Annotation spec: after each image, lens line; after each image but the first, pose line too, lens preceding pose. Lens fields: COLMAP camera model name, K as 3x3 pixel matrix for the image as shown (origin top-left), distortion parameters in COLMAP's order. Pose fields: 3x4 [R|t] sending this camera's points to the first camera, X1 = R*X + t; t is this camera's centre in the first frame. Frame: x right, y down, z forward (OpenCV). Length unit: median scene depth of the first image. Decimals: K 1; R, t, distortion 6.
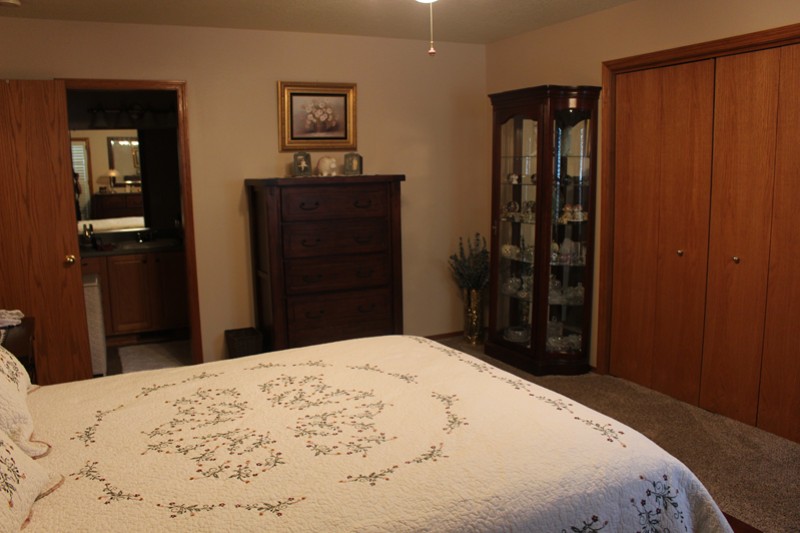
lens RADIAL K [[666.3, 0, 400.0], [0, 666.3, 266.5], [0, 0, 1]] dist [-0.050156, 0.003950]
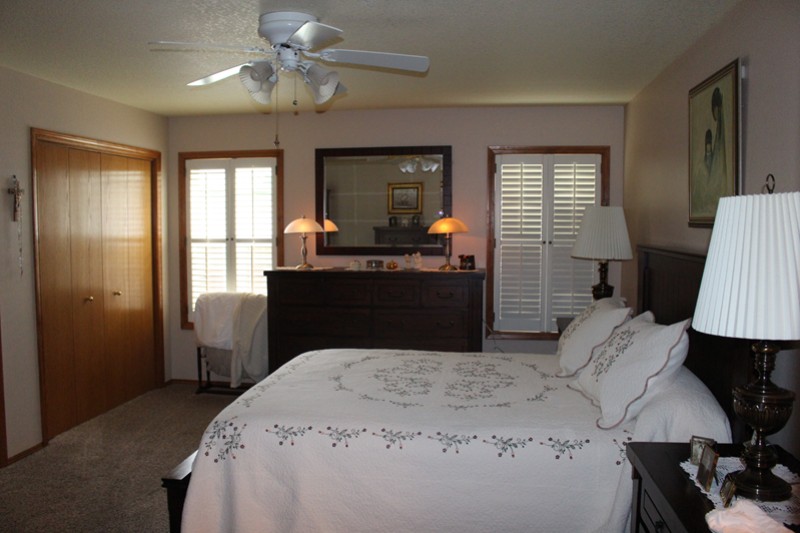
lens RADIAL K [[666.3, 0, 400.0], [0, 666.3, 266.5], [0, 0, 1]] dist [-0.050156, 0.003950]
pose [[-0.824530, -0.026102, 0.565216, -0.907120], [0.100233, 0.976398, 0.191310, -0.324057], [-0.556869, 0.214394, -0.802454, 2.037155]]
